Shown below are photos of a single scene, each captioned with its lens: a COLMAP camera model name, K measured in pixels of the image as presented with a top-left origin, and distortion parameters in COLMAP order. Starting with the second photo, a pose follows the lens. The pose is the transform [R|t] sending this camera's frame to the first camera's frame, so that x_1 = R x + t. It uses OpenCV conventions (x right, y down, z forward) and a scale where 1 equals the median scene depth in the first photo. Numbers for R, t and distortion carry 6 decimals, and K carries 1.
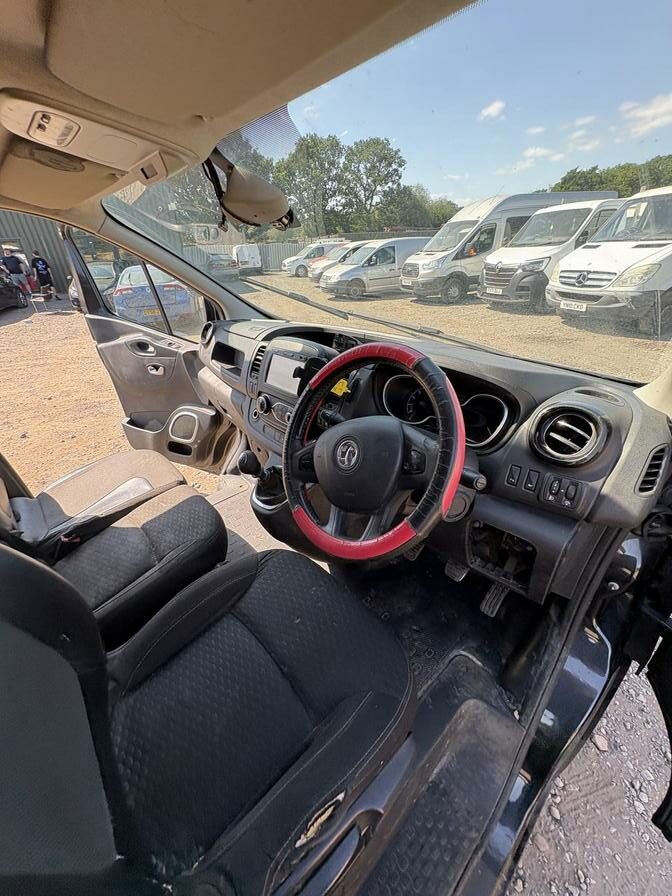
lens RADIAL K [[358.6, 0, 343.8], [0, 358.6, 441.6], [0, 0, 1]] dist [-0.000038, -0.000028]
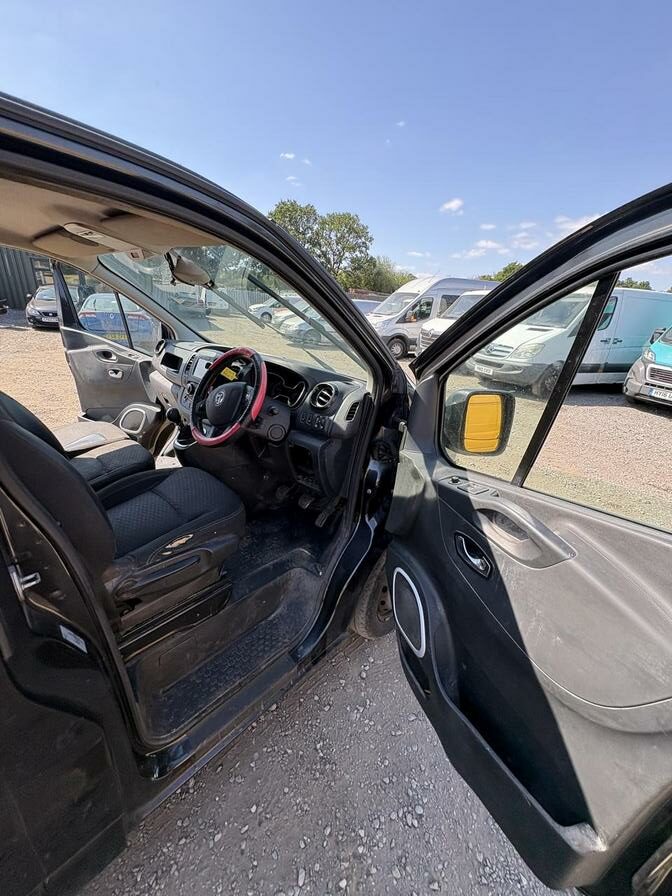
lens RADIAL K [[358.6, 0, 349.0], [0, 358.6, 442.8], [0, 0, 1]] dist [-0.000038, -0.000028]
pose [[0.989379, 0.075040, 0.124493, 0.147994], [-0.058900, 0.989944, -0.128611, 0.149173], [-0.132892, 0.119912, 0.983850, -0.315988]]
